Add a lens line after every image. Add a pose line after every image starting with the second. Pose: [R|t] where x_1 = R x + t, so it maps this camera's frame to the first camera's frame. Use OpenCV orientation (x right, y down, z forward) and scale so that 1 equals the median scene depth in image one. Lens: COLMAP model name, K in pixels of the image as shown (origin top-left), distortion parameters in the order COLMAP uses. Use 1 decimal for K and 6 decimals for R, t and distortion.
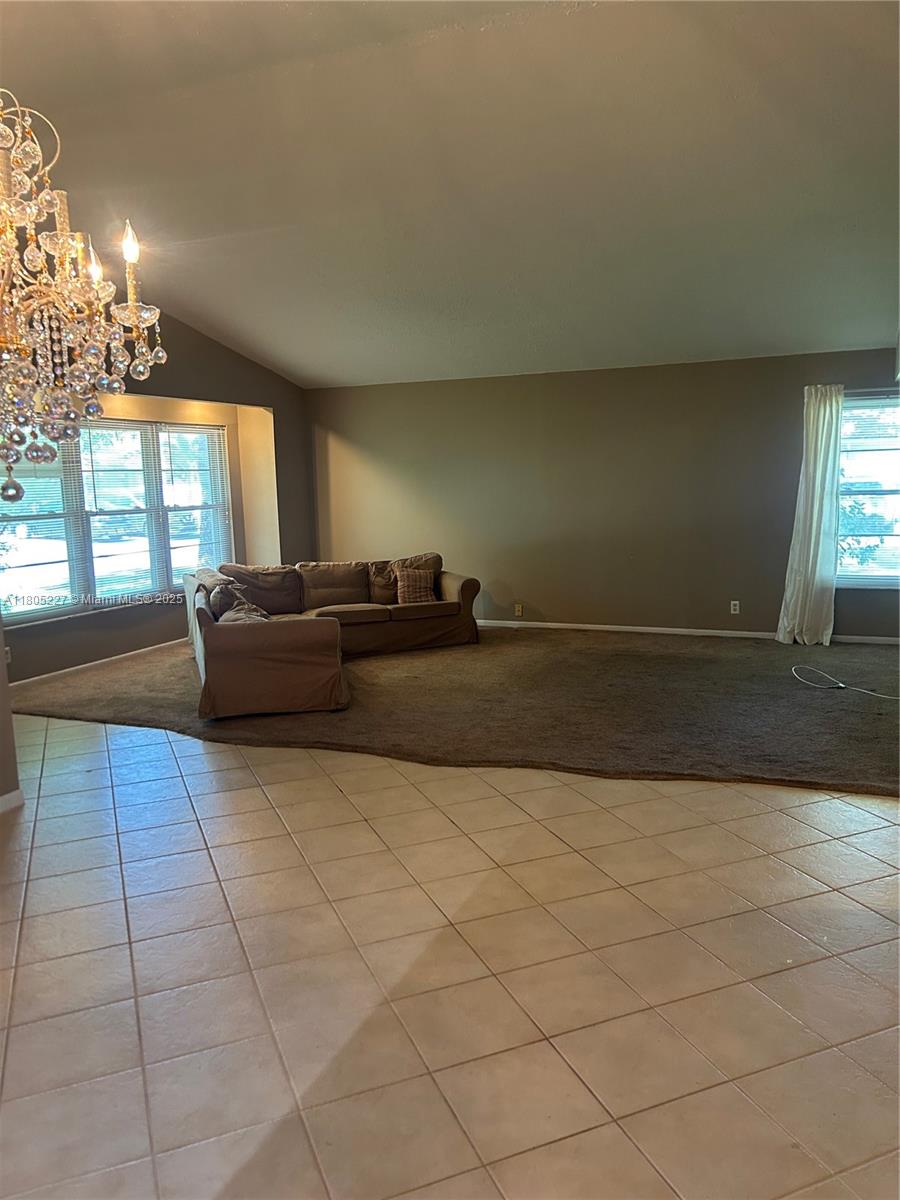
lens RADIAL K [[911.6, 0, 450.0], [0, 911.6, 600.0], [0, 0, 1]] dist [0.083604, -0.114978]
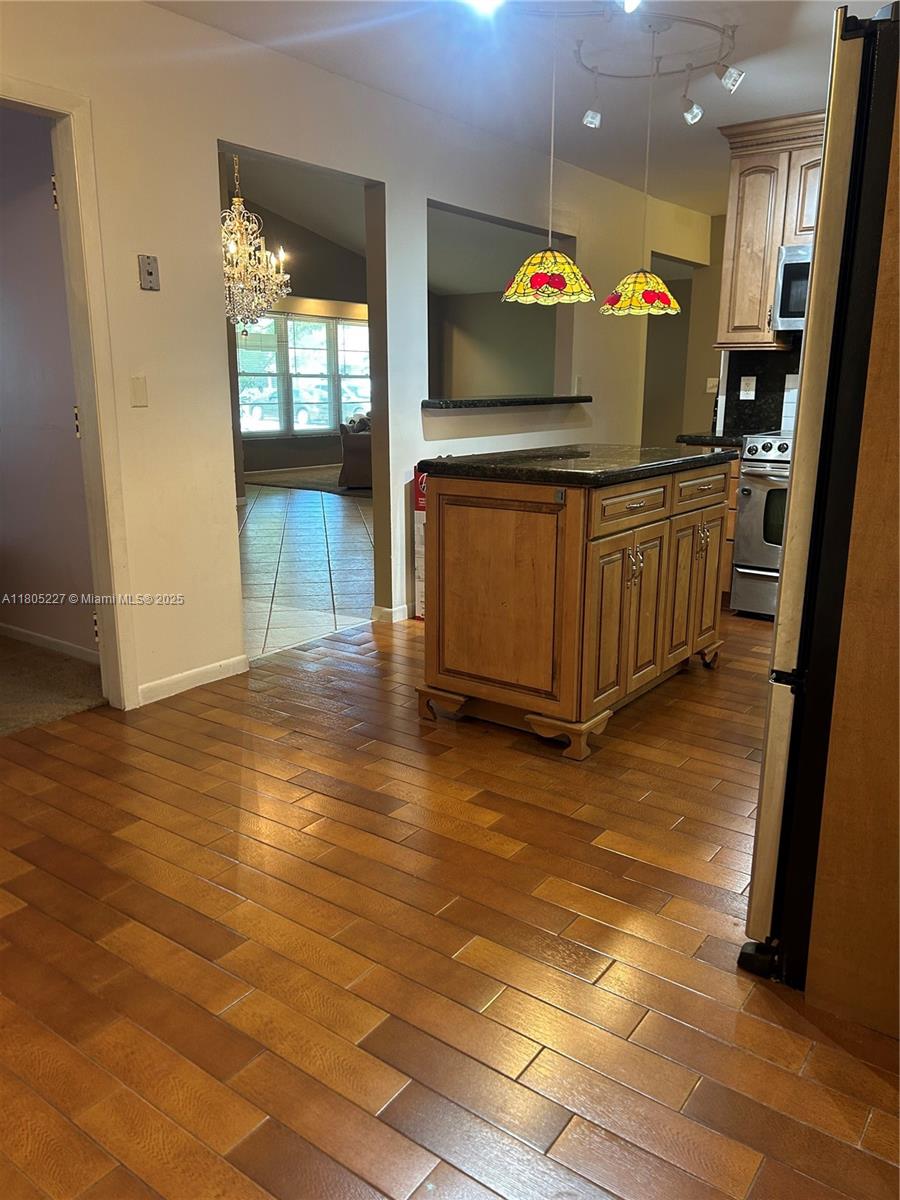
lens RADIAL K [[900.4, 0, 454.2], [0, 900.4, 609.3], [0, 0, 1]] dist [0.128148, -0.259128]
pose [[0.973816, 0.086423, -0.210269, 0.504783], [-0.062878, 0.991233, 0.116203, 0.215957], [0.218468, -0.099939, 0.970713, -1.035919]]
